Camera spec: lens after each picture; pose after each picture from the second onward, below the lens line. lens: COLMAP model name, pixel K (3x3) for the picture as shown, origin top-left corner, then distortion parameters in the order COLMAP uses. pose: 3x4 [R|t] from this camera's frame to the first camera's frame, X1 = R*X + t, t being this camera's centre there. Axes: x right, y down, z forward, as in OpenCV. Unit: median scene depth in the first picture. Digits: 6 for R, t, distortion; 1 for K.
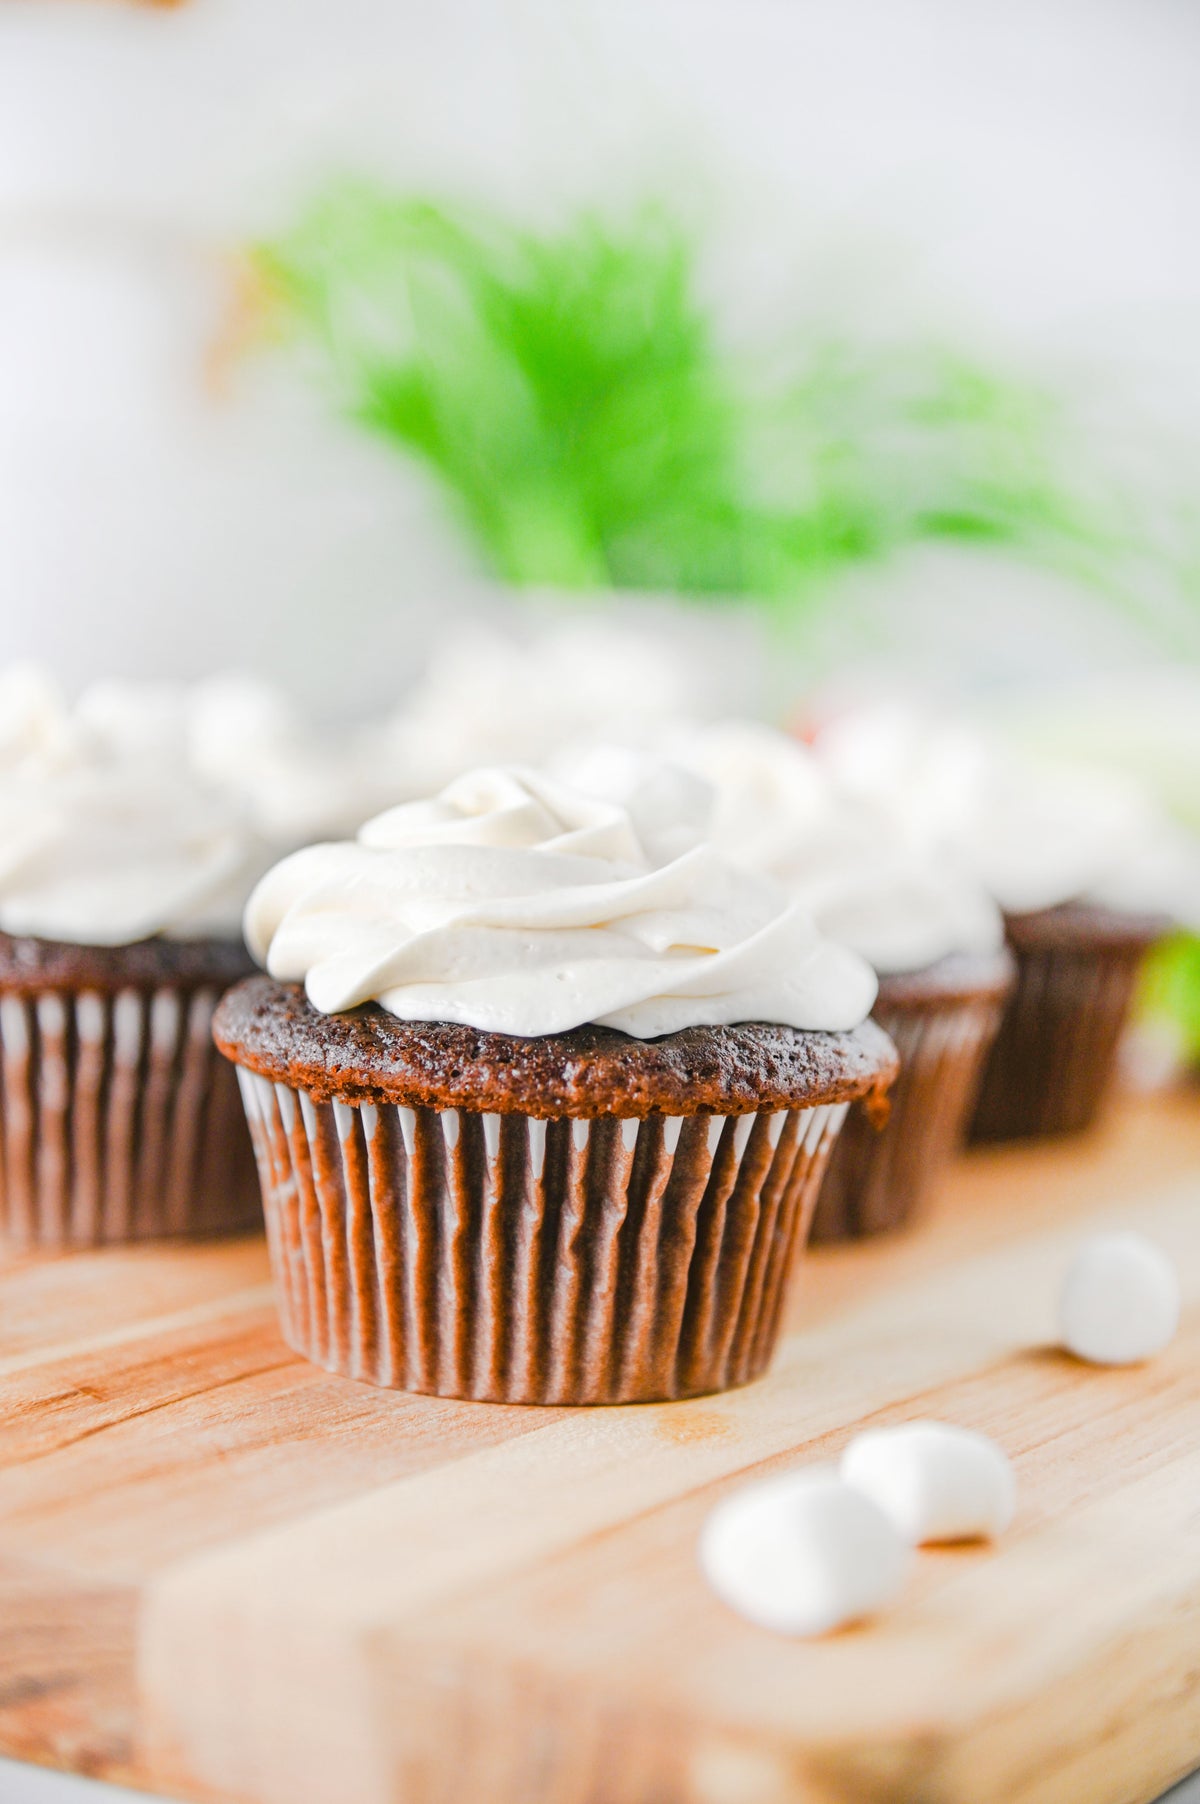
lens RADIAL K [[3686.8, 0, 605.7], [0, 3686.8, 922.0], [0, 0, 1]] dist [0.261019, 0.346945]
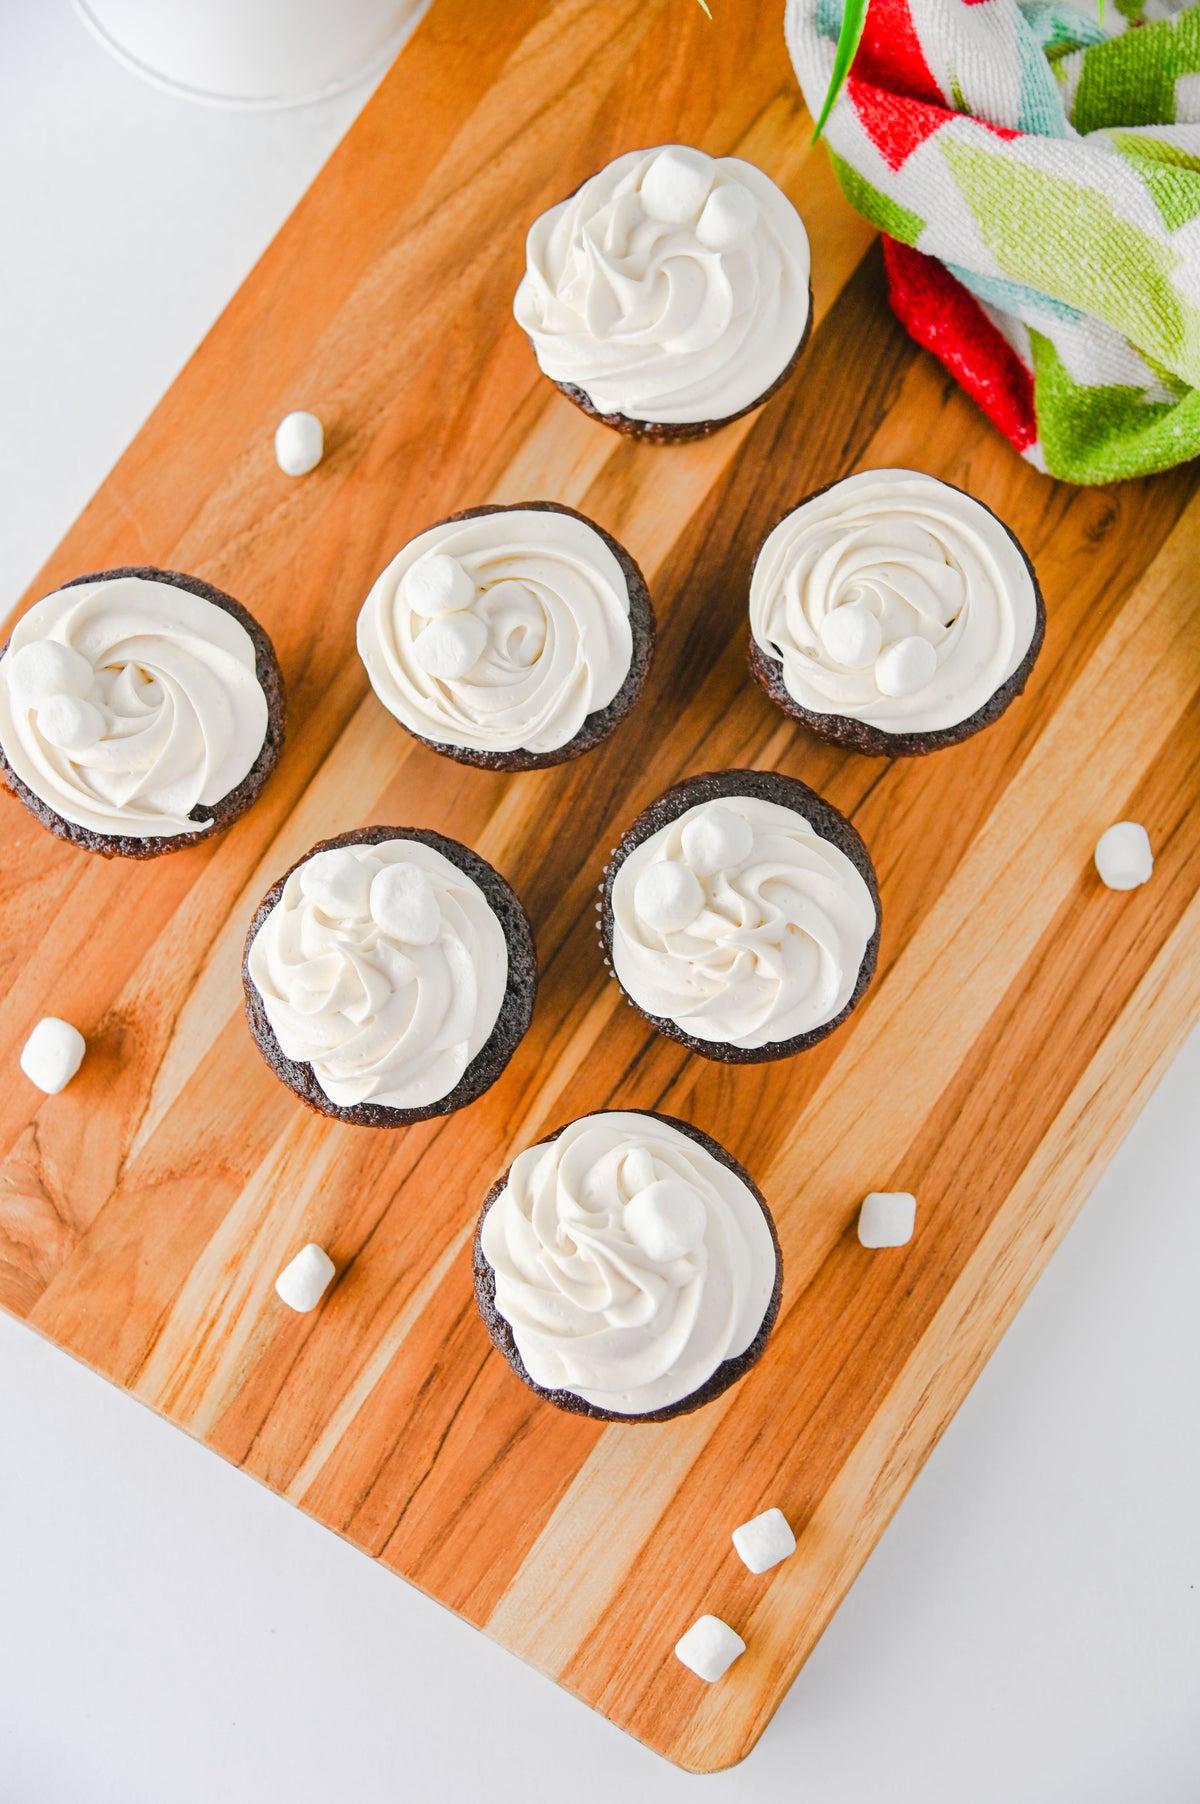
lens RADIAL K [[2324.1, 0, 600.0], [0, 2324.1, 902.0], [0, 0, 1]] dist [0.090257, -0.029501]
pose [[0.997886, 0.039908, -0.051297, 0.033849], [0.039235, 0.259323, 0.964993, -1.423536], [0.051814, -0.964966, 0.257209, 0.904781]]
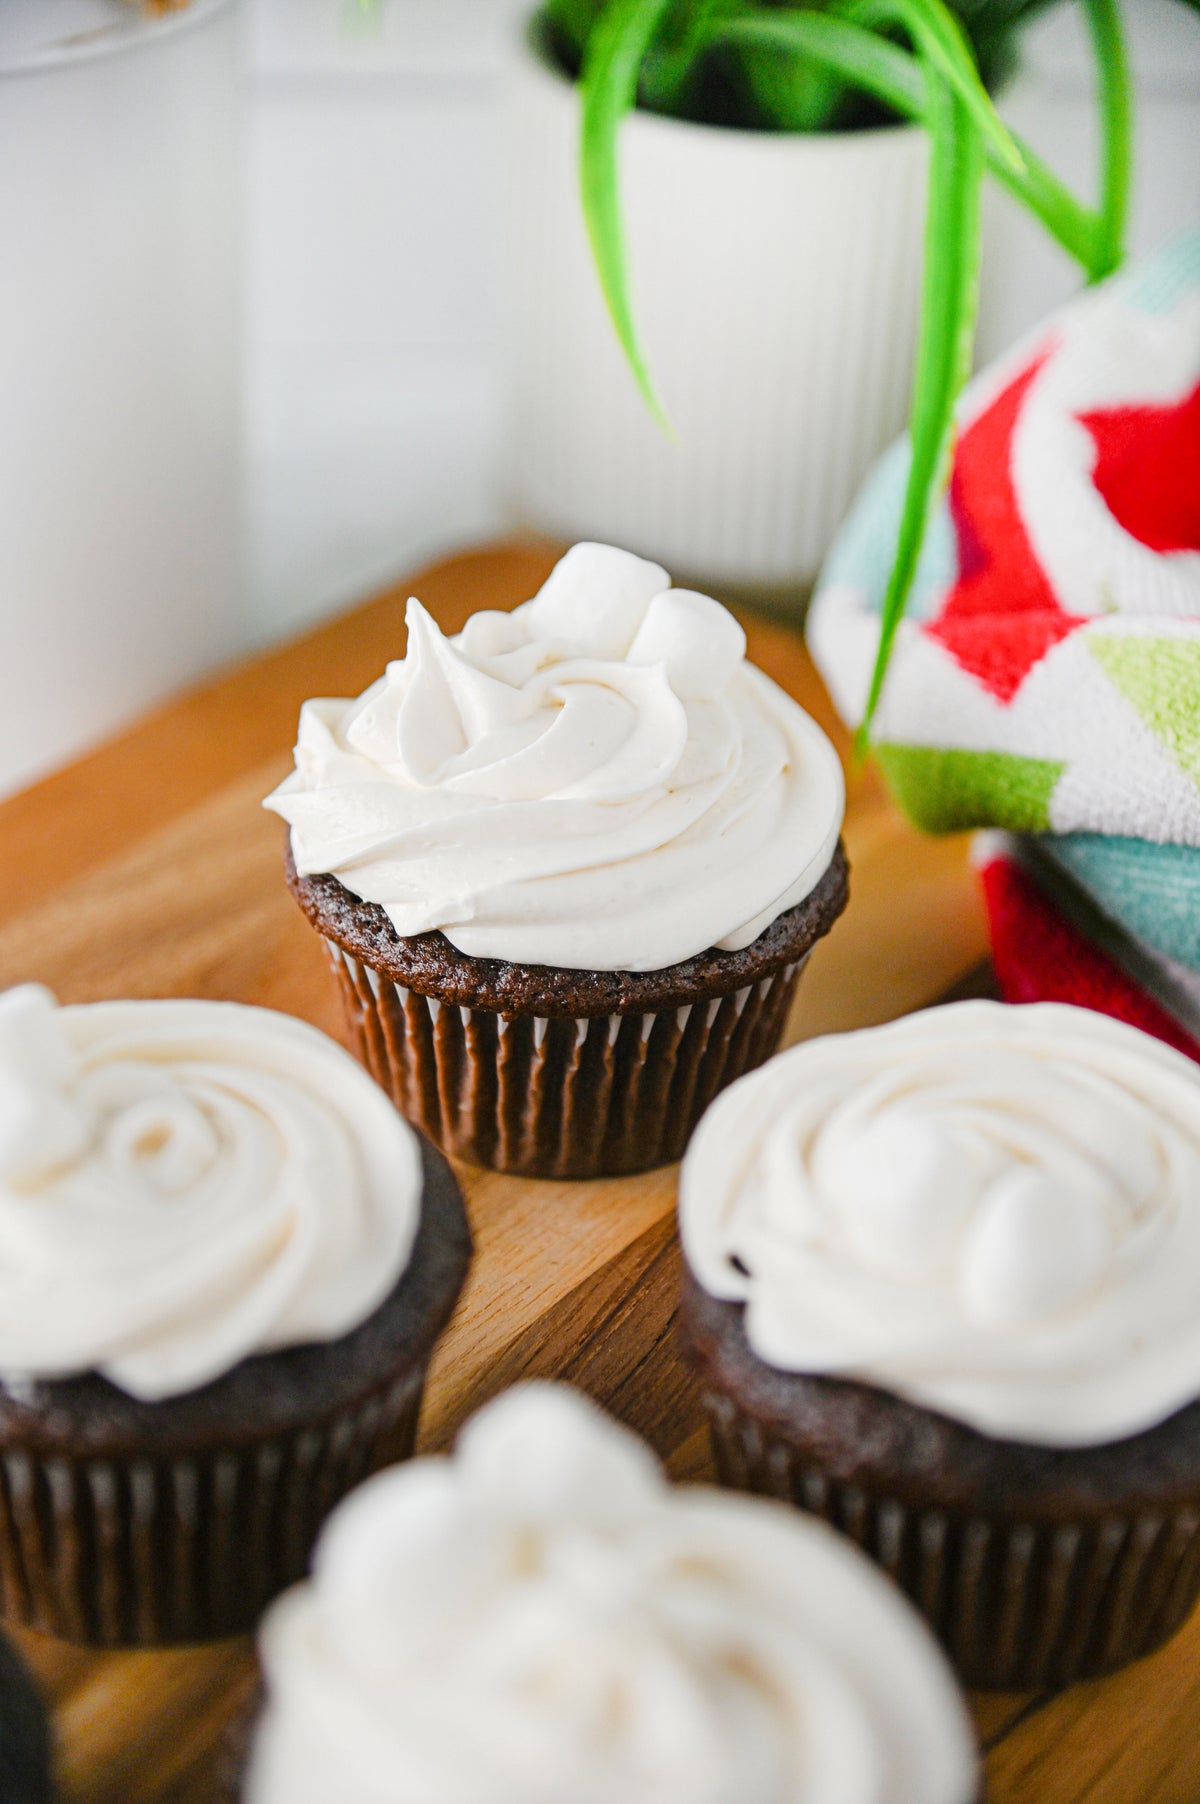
lens RADIAL K [[3728.8, 0, 600.0], [0, 3728.8, 902.0], [0, 0, 1]] dist [0.295626, 0.050548]
pose [[0.992526, 0.062723, -0.104677, 0.128369], [-0.007735, 0.888405, 0.458995, -0.598784], [0.121785, -0.454755, 0.882251, 0.565176]]
